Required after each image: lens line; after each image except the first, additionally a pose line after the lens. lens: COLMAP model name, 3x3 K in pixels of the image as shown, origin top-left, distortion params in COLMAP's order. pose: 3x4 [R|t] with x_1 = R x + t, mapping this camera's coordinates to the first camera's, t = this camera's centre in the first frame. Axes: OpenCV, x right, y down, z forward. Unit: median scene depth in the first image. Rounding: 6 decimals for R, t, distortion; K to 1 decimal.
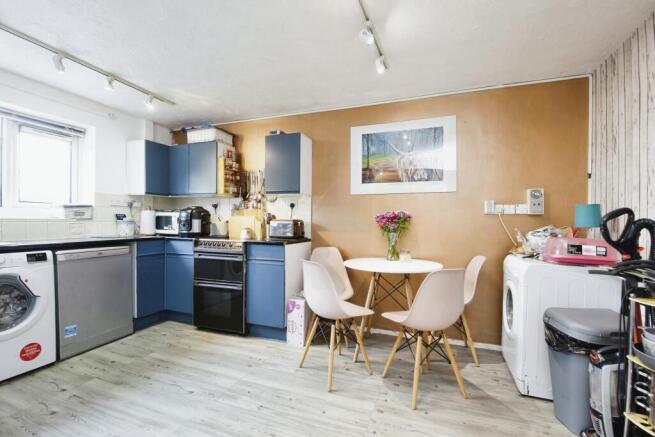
lens RADIAL K [[289.1, 0, 330.3], [0, 289.1, 220.5], [0, 0, 1]] dist [-0.002320, -0.002591]
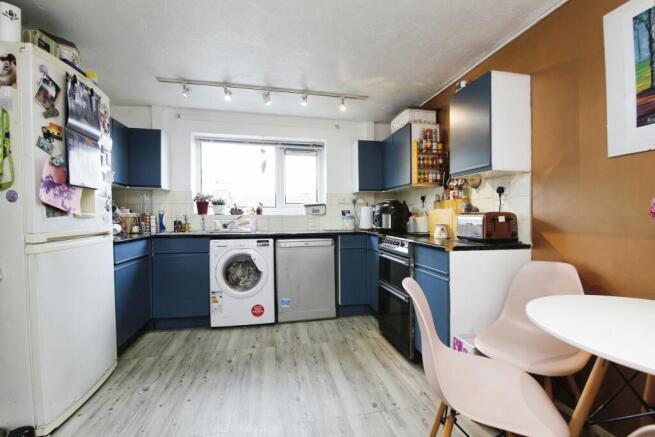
lens RADIAL K [[289.1, 0, 330.2], [0, 289.1, 216.4], [0, 0, 1]] dist [-0.002320, -0.002591]
pose [[0.535073, -0.007241, -0.844775, 0.232279], [0.009797, 0.999949, -0.002365, 0.004277], [0.844749, -0.007010, 0.535117, 0.379210]]
